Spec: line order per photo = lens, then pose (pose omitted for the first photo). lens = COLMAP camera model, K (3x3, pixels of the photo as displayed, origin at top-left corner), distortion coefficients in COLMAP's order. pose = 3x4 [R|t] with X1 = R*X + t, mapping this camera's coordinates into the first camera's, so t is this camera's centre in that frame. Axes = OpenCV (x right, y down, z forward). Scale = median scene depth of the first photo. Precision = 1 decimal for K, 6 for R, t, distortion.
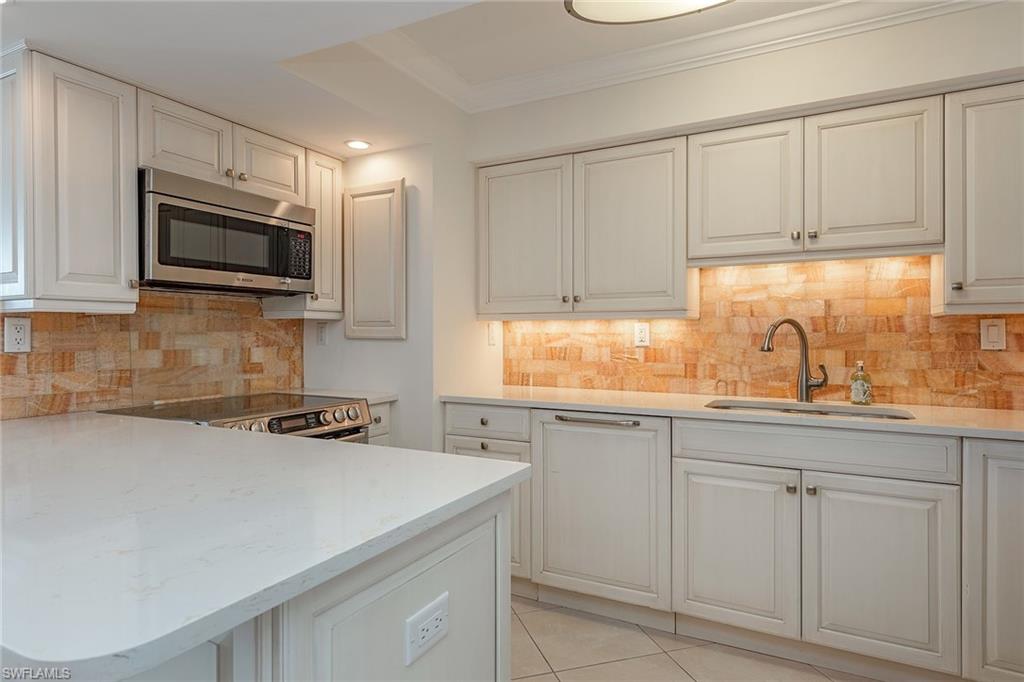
lens RADIAL K [[585.3, 0, 518.6], [0, 585.3, 337.0], [0, 0, 1]] dist [0.001045, 0.000197]
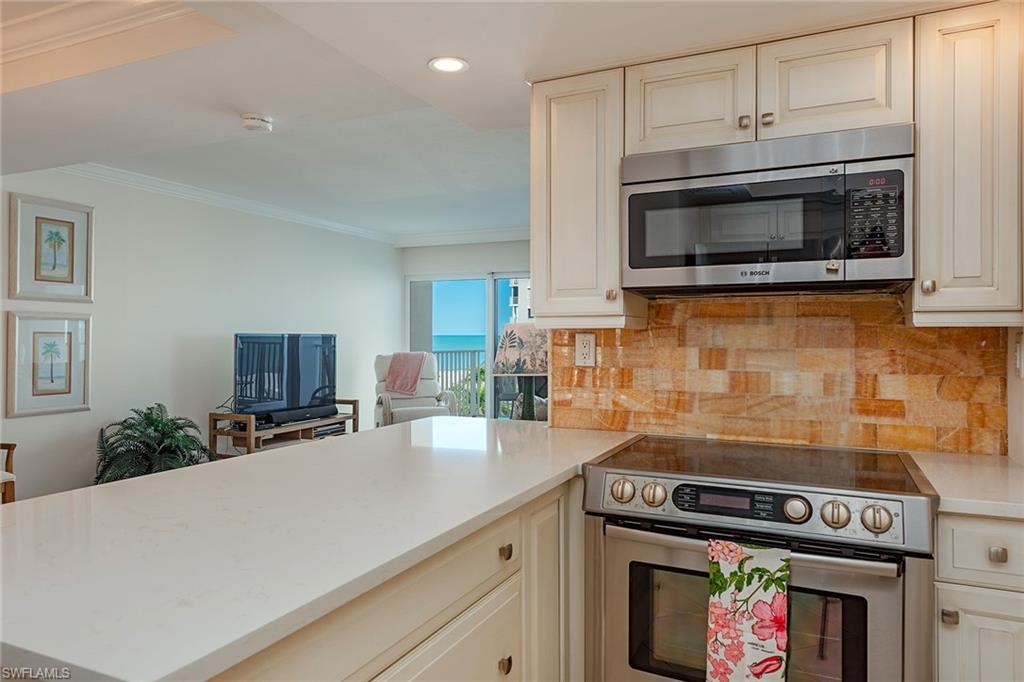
lens RADIAL K [[669.5, 0, 512.5], [0, 669.5, 329.8], [0, 0, 1]] dist [0.029278, -0.001651]
pose [[0.040146, -0.009109, -0.999152, 0.251100], [-0.008775, 0.999917, -0.009468, -0.019558], [0.999155, 0.009147, 0.040063, 0.594377]]
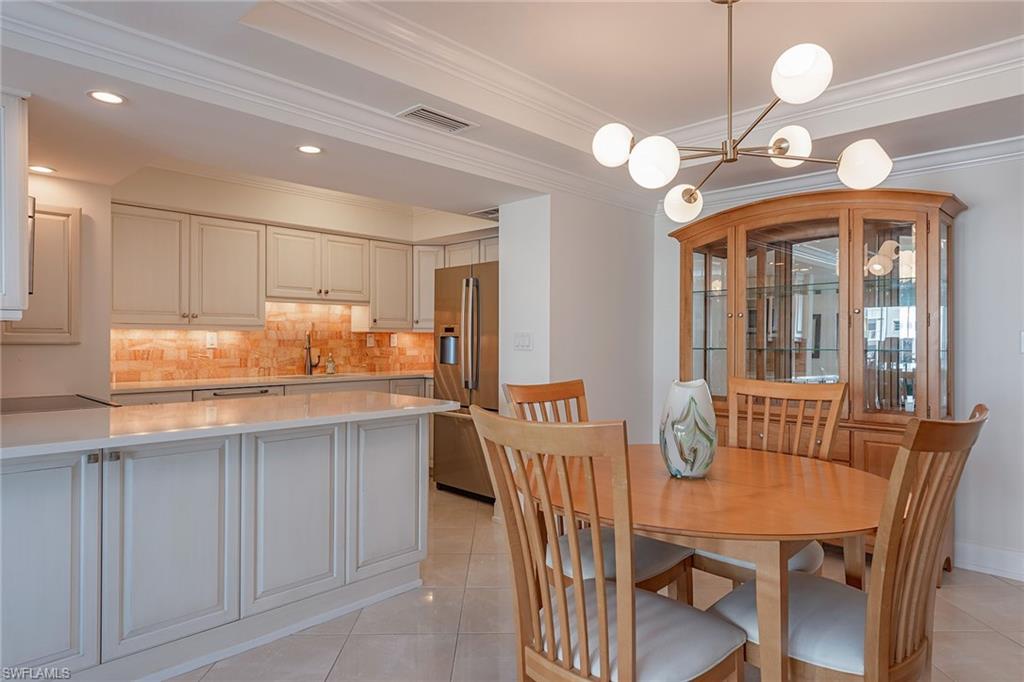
lens RADIAL K [[538.2, 0, 515.8], [0, 538.2, 340.4], [0, 0, 1]] dist [-0.000668, -0.000133]
pose [[0.263026, 0.001137, 0.964788, -1.173662], [0.006102, 0.999977, -0.002842, 0.006128], [-0.964769, 0.006634, 0.263013, -0.140583]]
